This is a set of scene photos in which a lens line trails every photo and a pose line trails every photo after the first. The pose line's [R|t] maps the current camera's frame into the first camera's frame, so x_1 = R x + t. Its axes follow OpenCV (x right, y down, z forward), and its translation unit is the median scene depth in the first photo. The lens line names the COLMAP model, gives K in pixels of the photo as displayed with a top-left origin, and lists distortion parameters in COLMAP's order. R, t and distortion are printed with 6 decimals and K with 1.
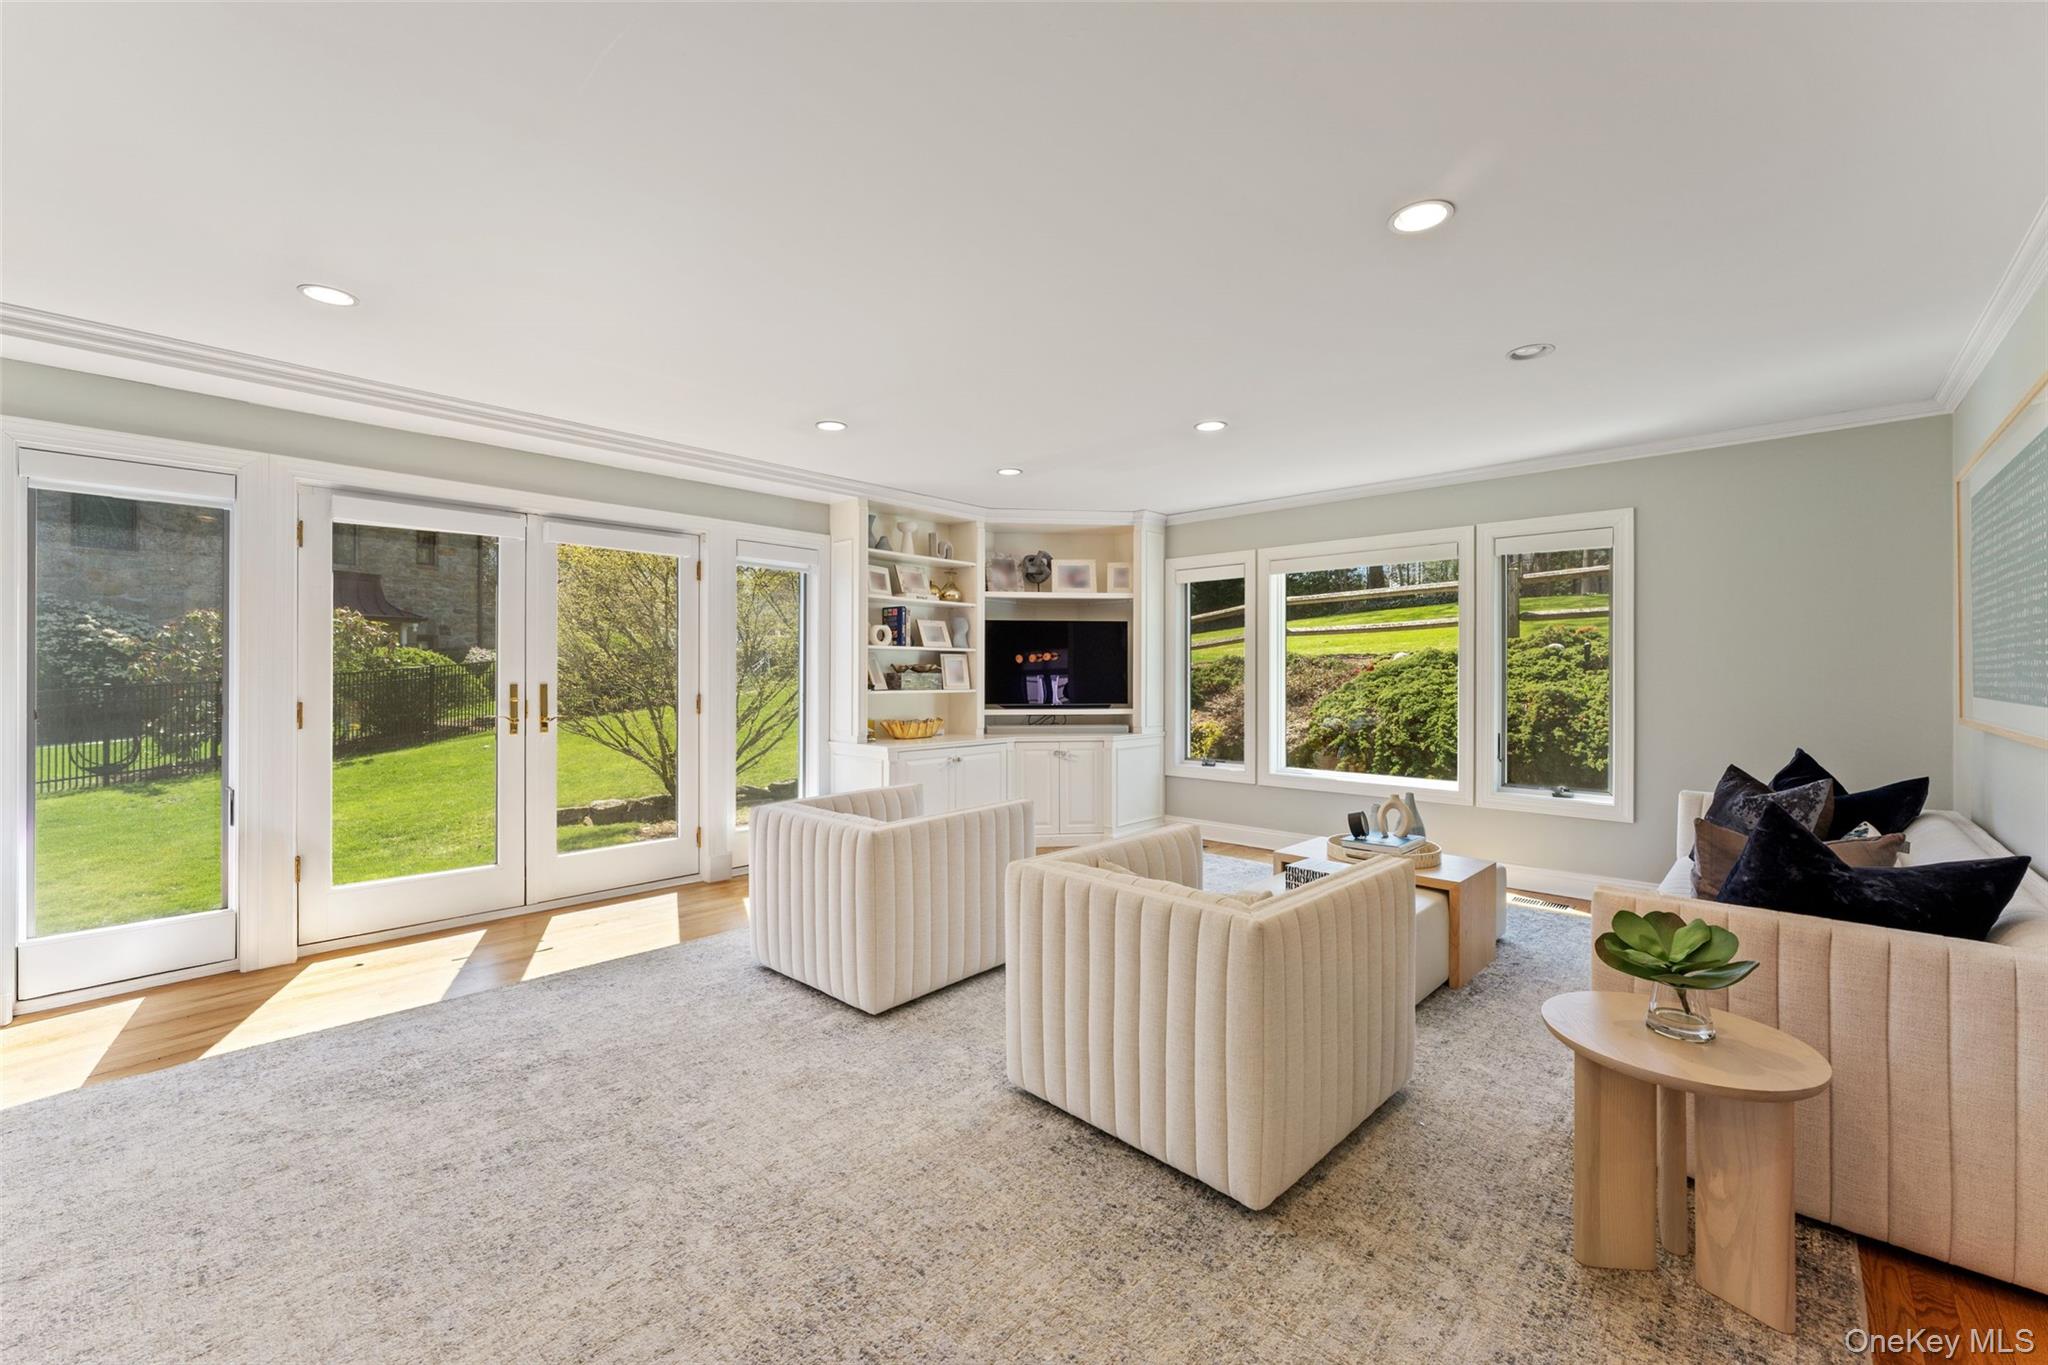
lens RADIAL K [[821.2, 0, 1019.3], [0, 821.2, 682.1], [0, 0, 1]] dist [-0.001173, 0.000011]
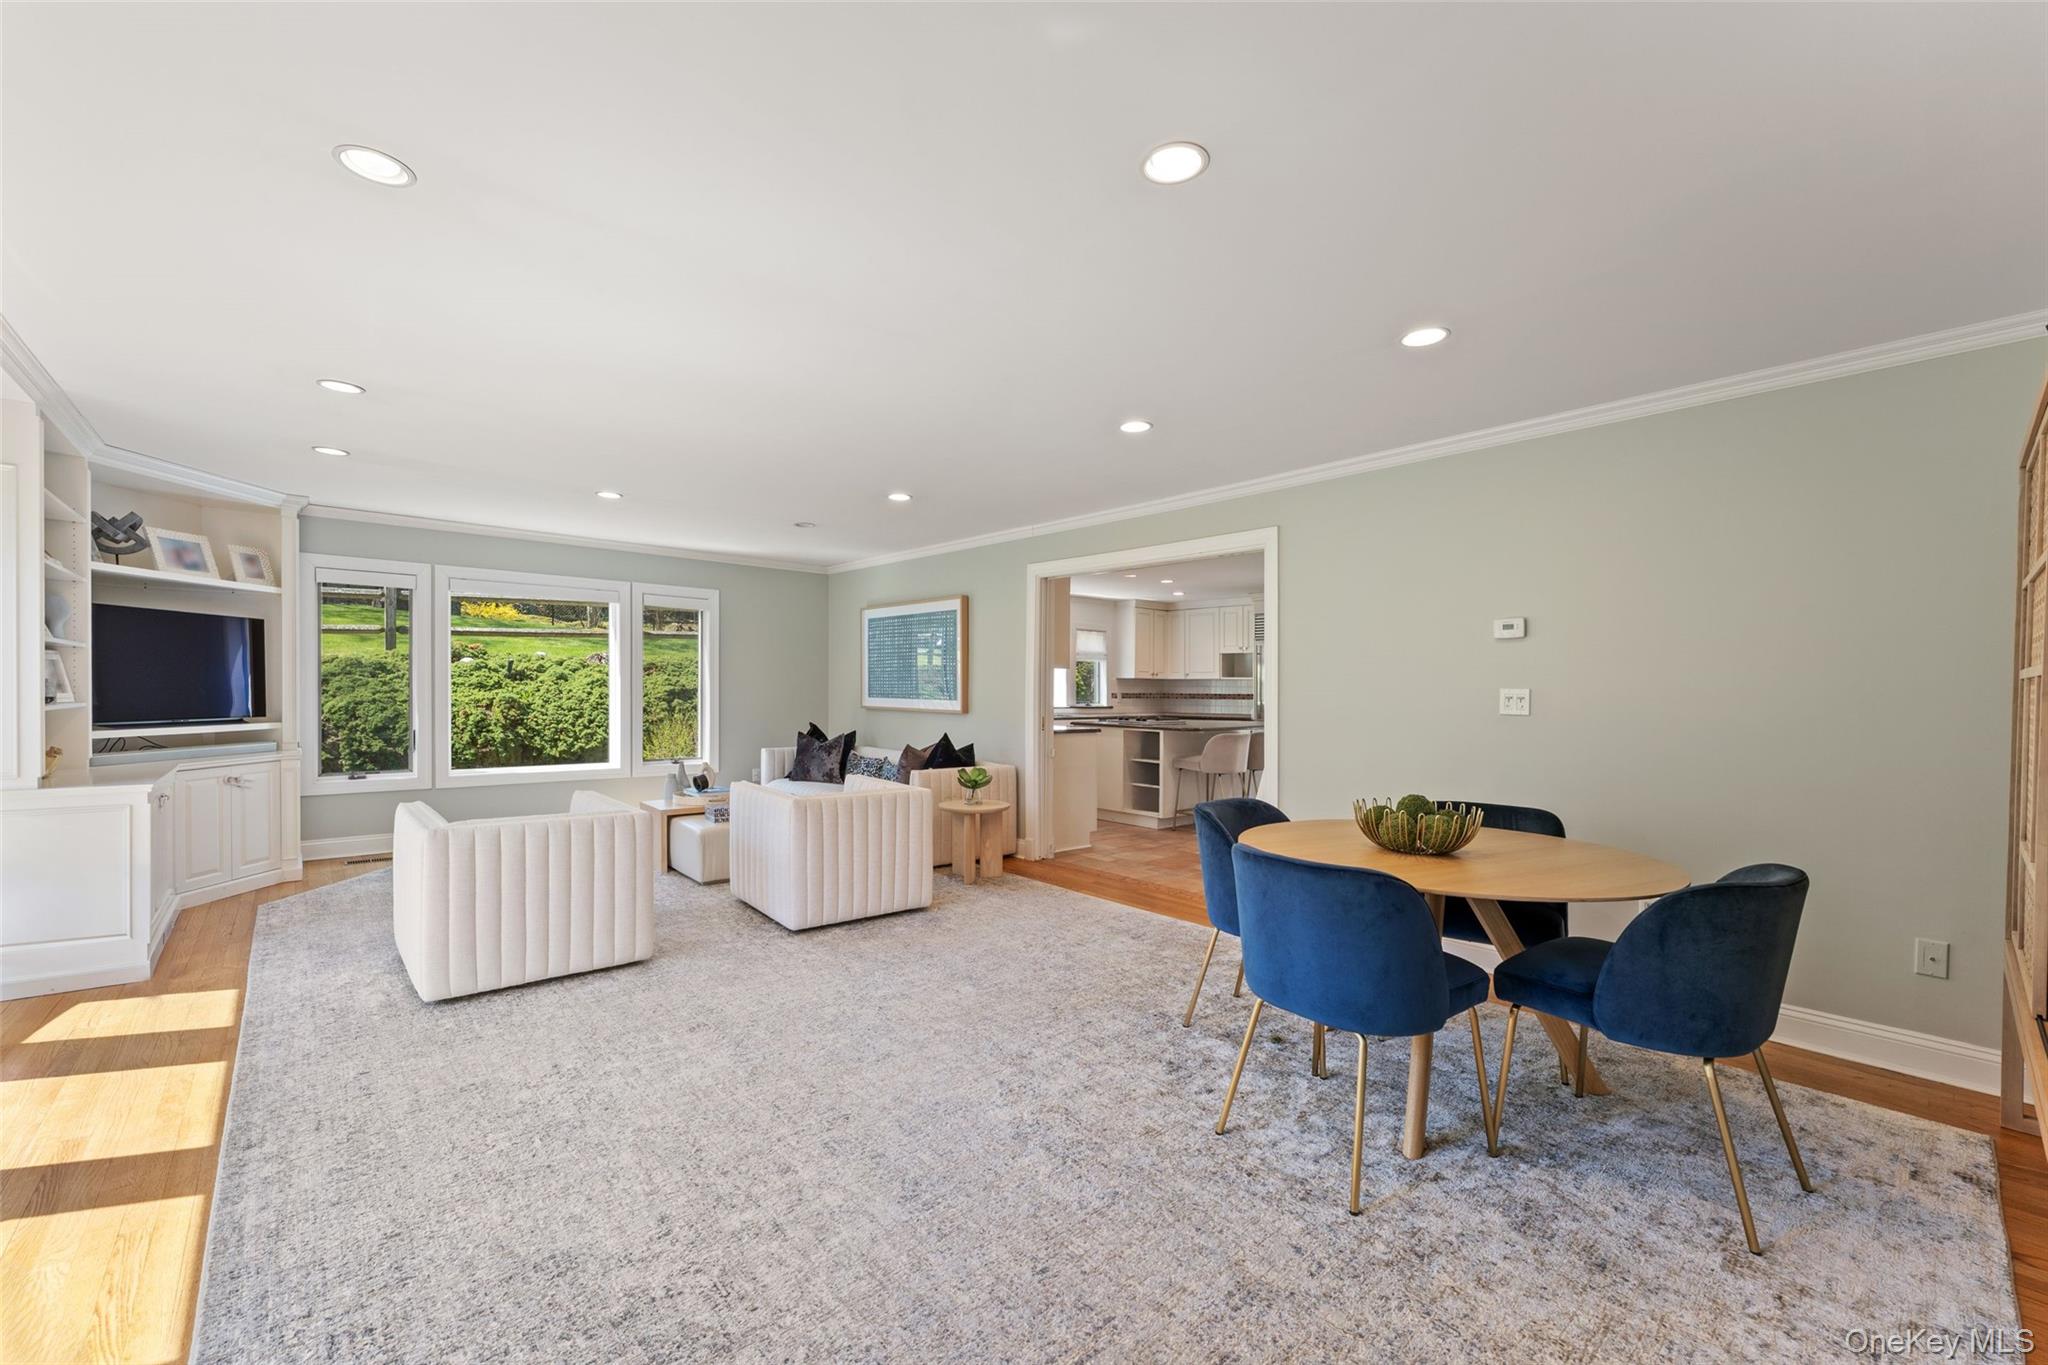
lens RADIAL K [[807.6, 0, 1015.7], [0, 807.6, 684.1], [0, 0, 1]] dist [-0.003123, -0.000452]
pose [[0.092144, 0.007800, 0.995715, -0.620180], [-0.001581, 0.999969, -0.007687, -0.001941], [-0.995744, -0.000866, 0.092154, 0.151372]]
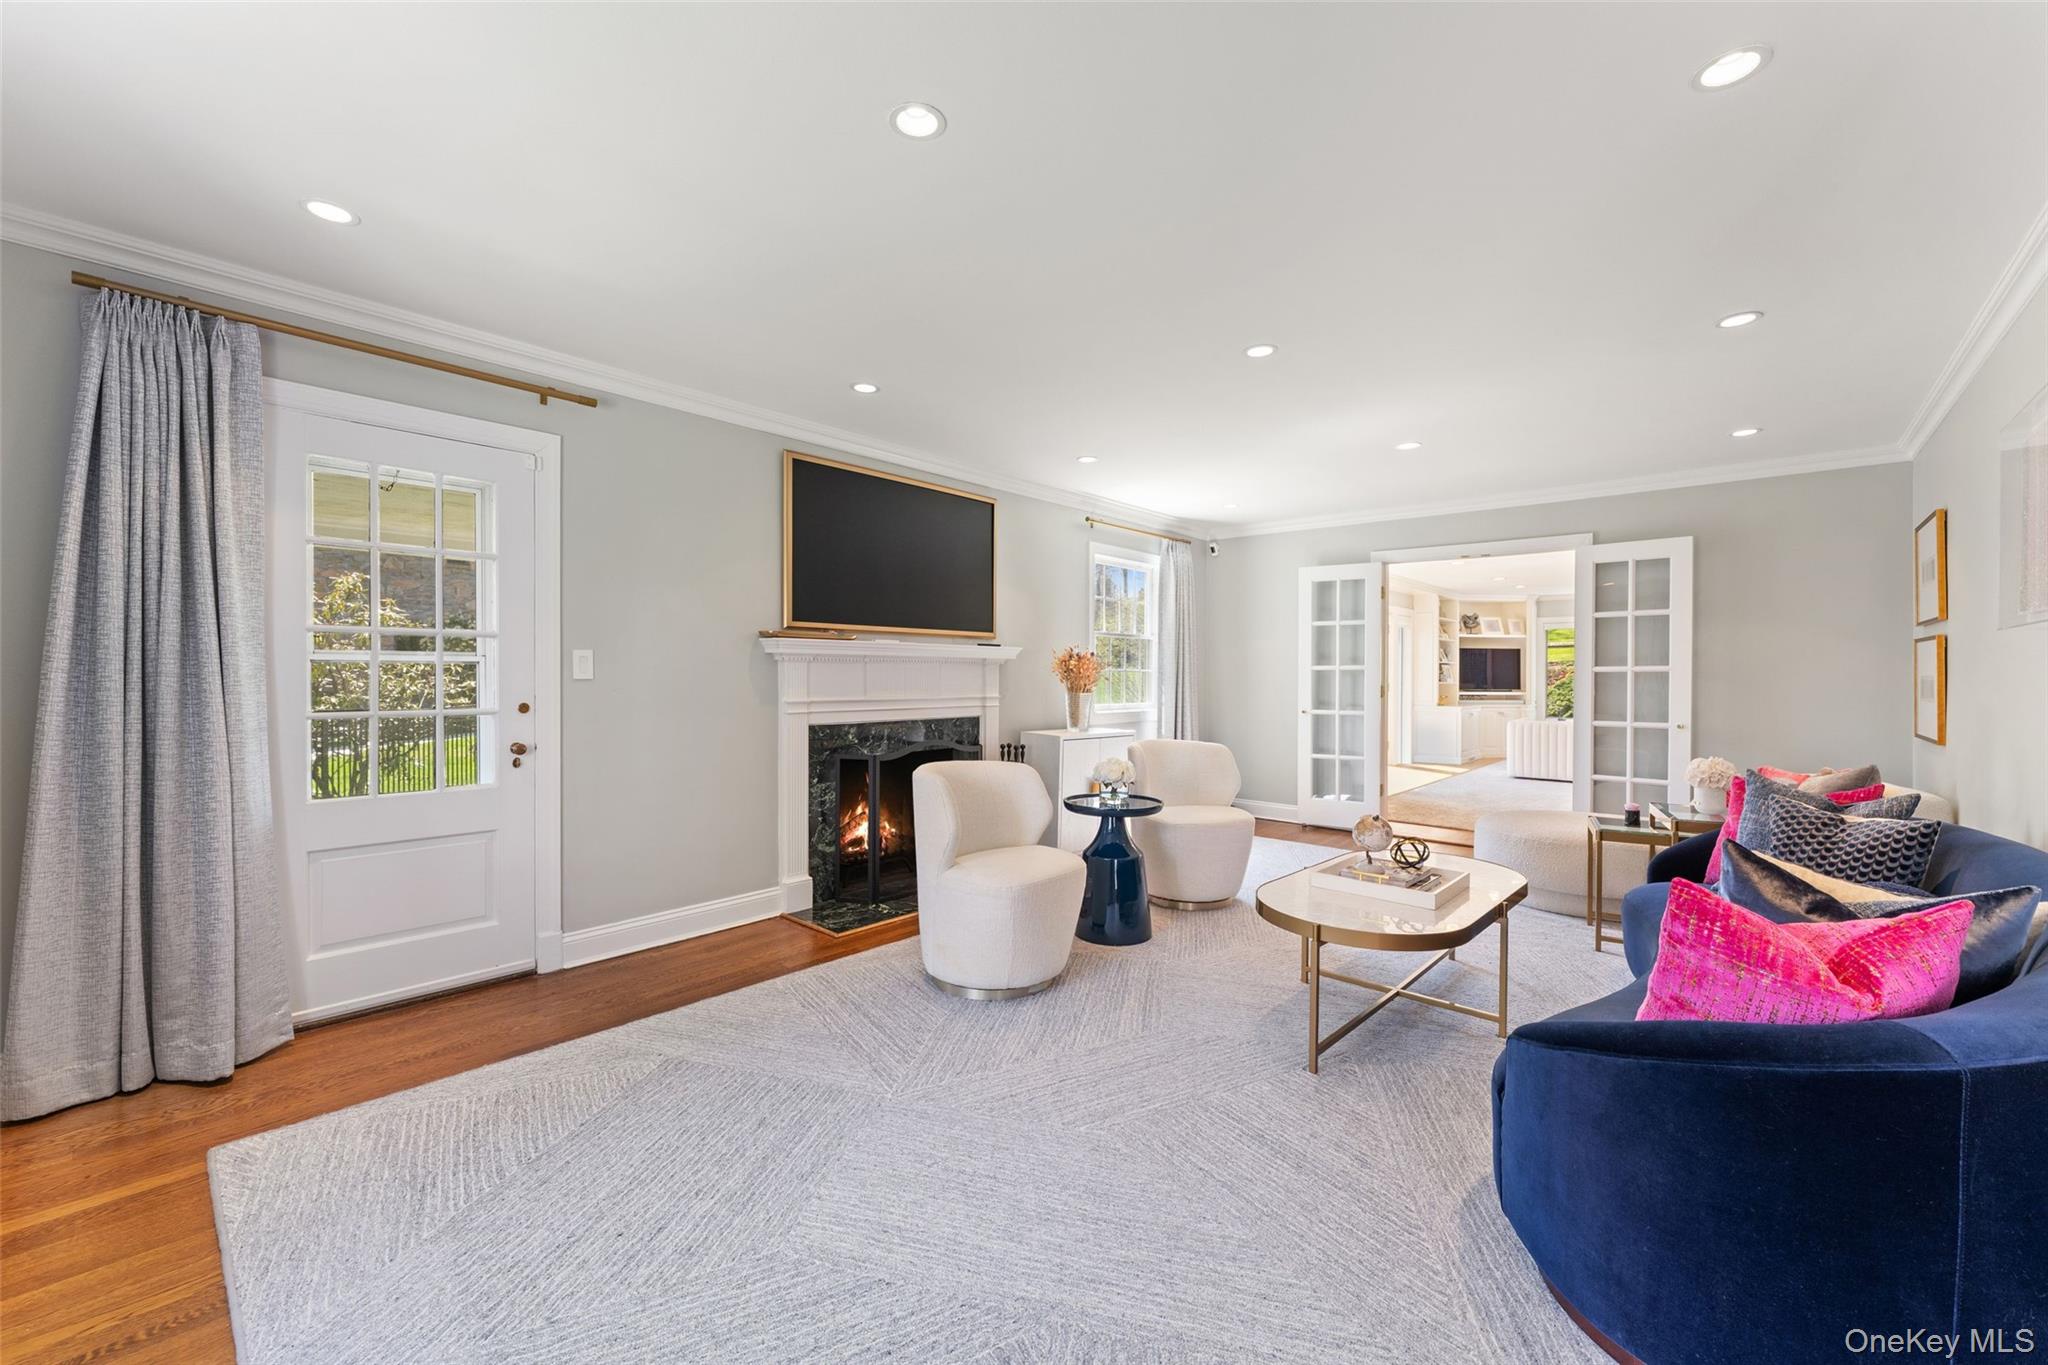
lens RADIAL K [[821.2, 0, 1019.3], [0, 821.2, 682.1], [0, 0, 1]] dist [-0.001173, 0.000011]
pose [[0.999966, 0.006802, -0.004644, -1.089366], [-0.006782, 0.999968, 0.004260, 0.008116], [0.004673, -0.004229, 0.999980, -1.023827]]
